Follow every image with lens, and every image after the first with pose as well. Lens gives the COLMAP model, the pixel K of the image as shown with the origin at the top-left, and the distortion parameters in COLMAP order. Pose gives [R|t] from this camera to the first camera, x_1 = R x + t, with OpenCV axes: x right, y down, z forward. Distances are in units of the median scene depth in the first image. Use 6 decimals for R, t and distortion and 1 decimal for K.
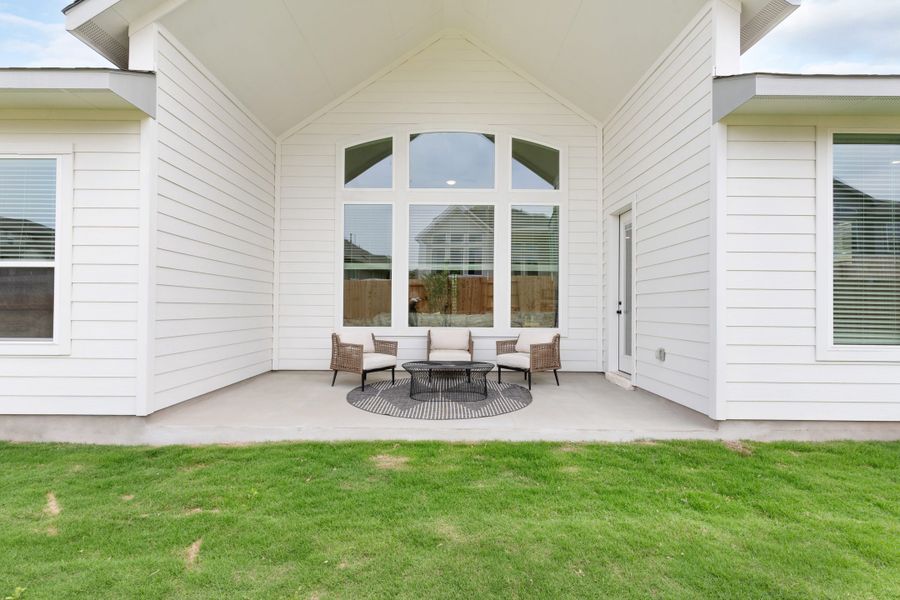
lens RADIAL K [[436.7, 0, 450.0], [0, 436.7, 300.0], [0, 0, 1]] dist [-0.001630, 0.000237]
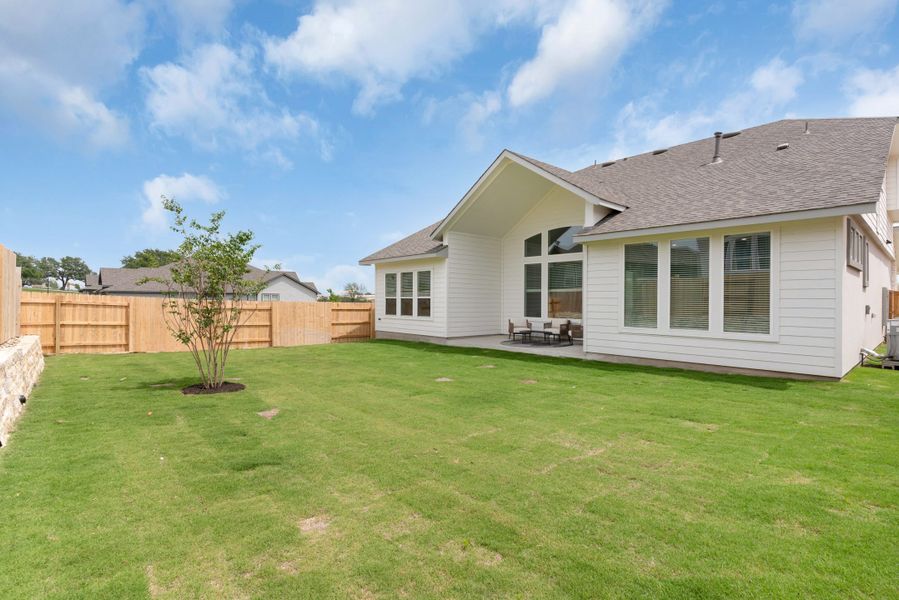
lens RADIAL K [[436.2, 0, 449.5], [0, 436.2, 300.0], [0, 0, 1]] dist [-0.001630, 0.000237]
pose [[0.677522, -0.002635, -0.735498, 1.971385], [0.007063, 0.999971, 0.002923, -0.066309], [0.735468, -0.007175, 0.677521, -1.436921]]
